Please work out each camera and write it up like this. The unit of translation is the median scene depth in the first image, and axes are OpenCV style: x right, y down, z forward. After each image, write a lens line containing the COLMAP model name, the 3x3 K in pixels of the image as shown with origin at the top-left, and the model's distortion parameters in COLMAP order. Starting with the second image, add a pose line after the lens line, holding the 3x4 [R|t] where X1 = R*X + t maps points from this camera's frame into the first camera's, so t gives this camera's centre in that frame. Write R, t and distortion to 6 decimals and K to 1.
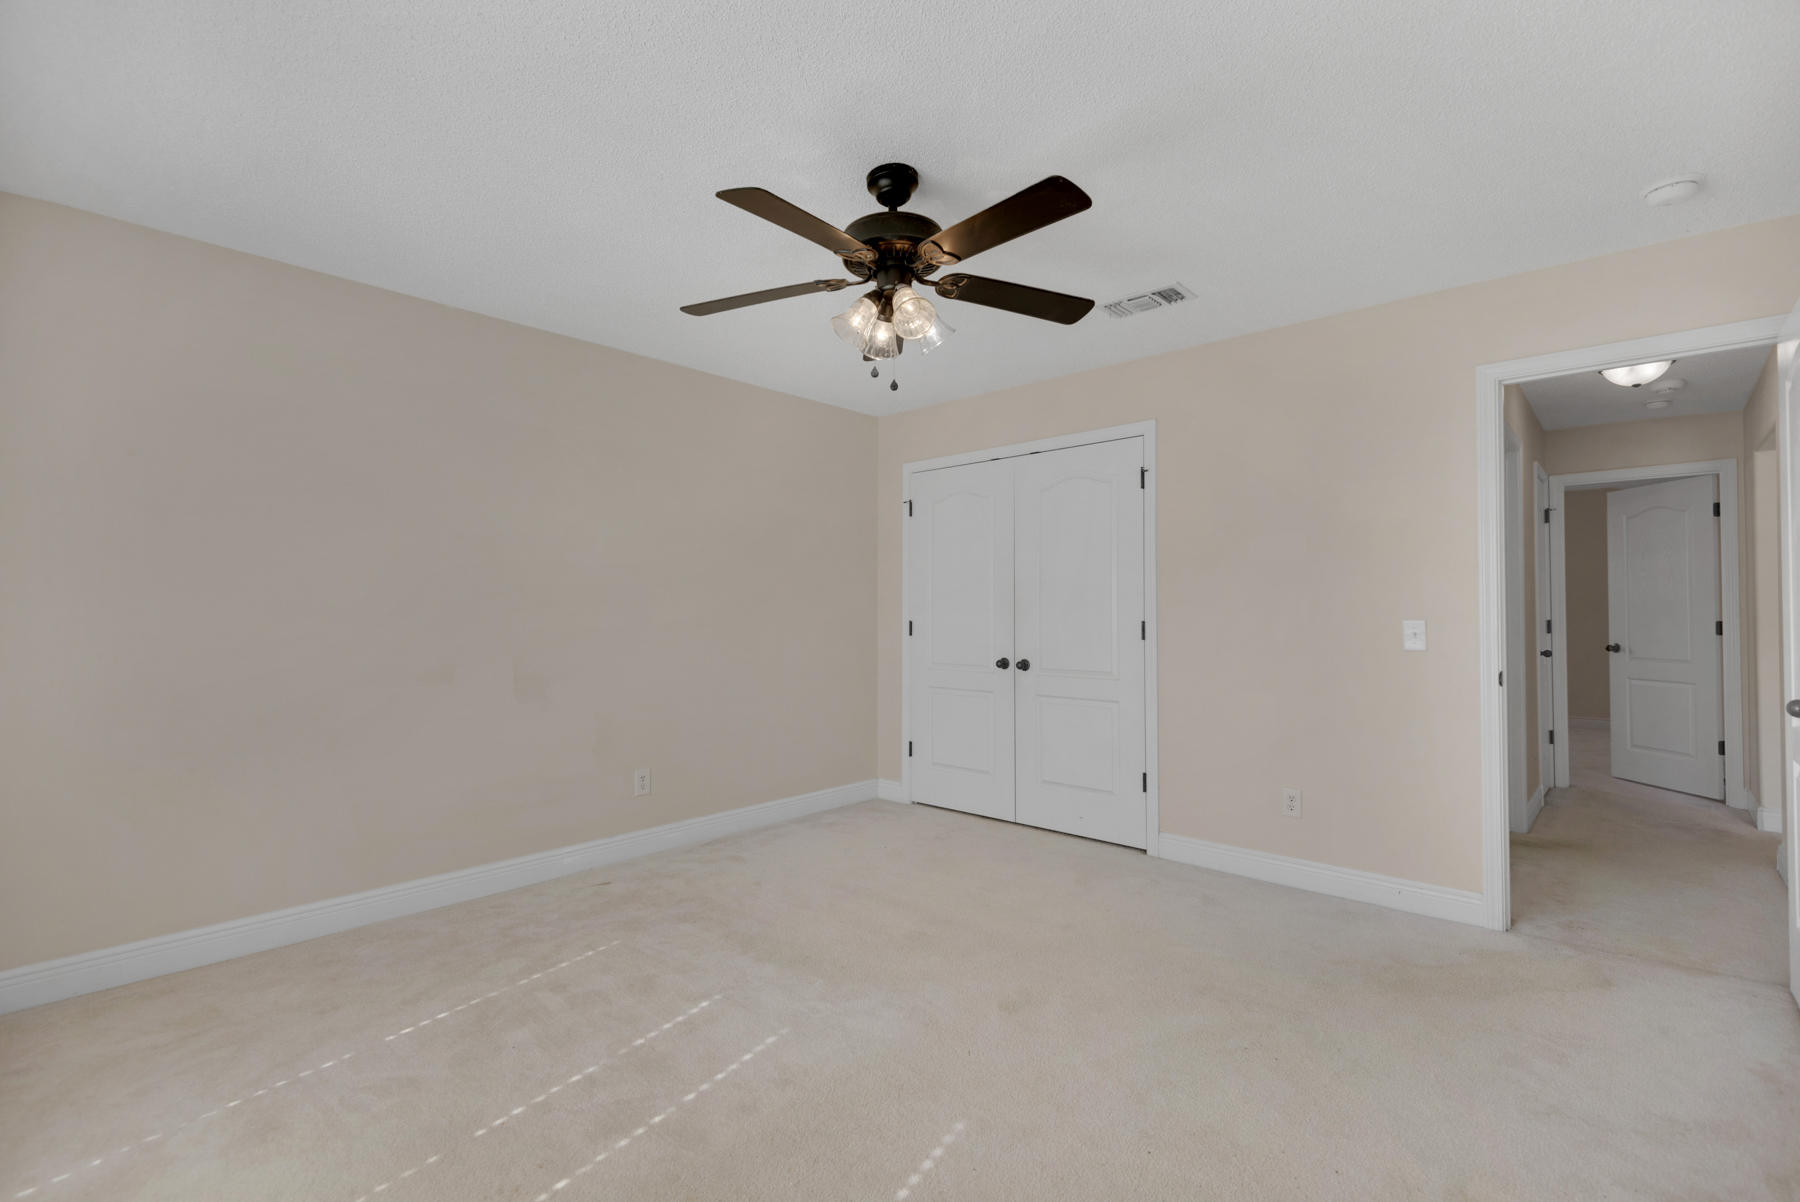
lens RADIAL K [[834.5, 0, 902.8], [0, 834.5, 606.1], [0, 0, 1]] dist [0.036545, -0.014891]
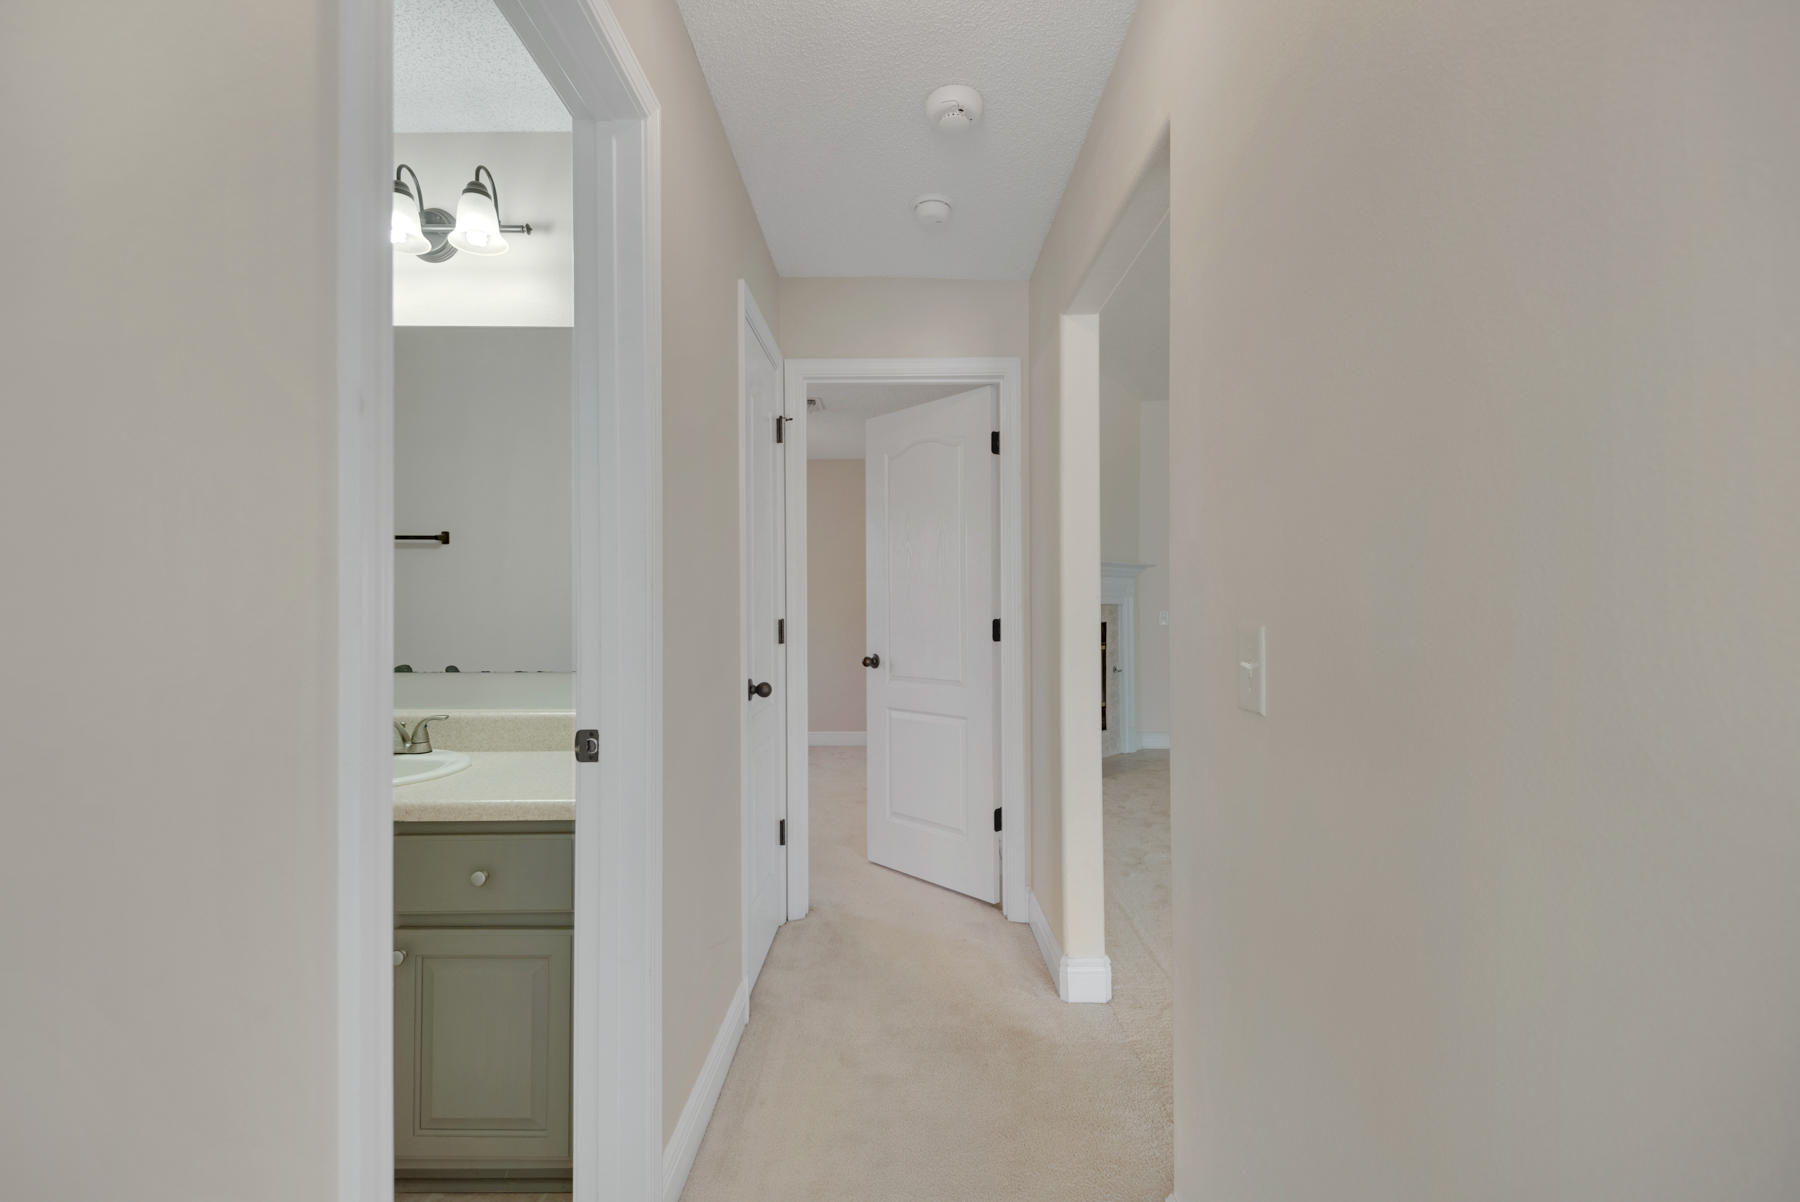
lens RADIAL K [[834.5, 0, 902.8], [0, 834.5, 606.1], [0, 0, 1]] dist [0.036545, -0.014891]
pose [[0.753229, 0.000085, 0.657759, 0.466446], [-0.008362, 0.999920, 0.009446, 0.002408], [-0.657706, -0.012615, 0.753169, 0.541962]]
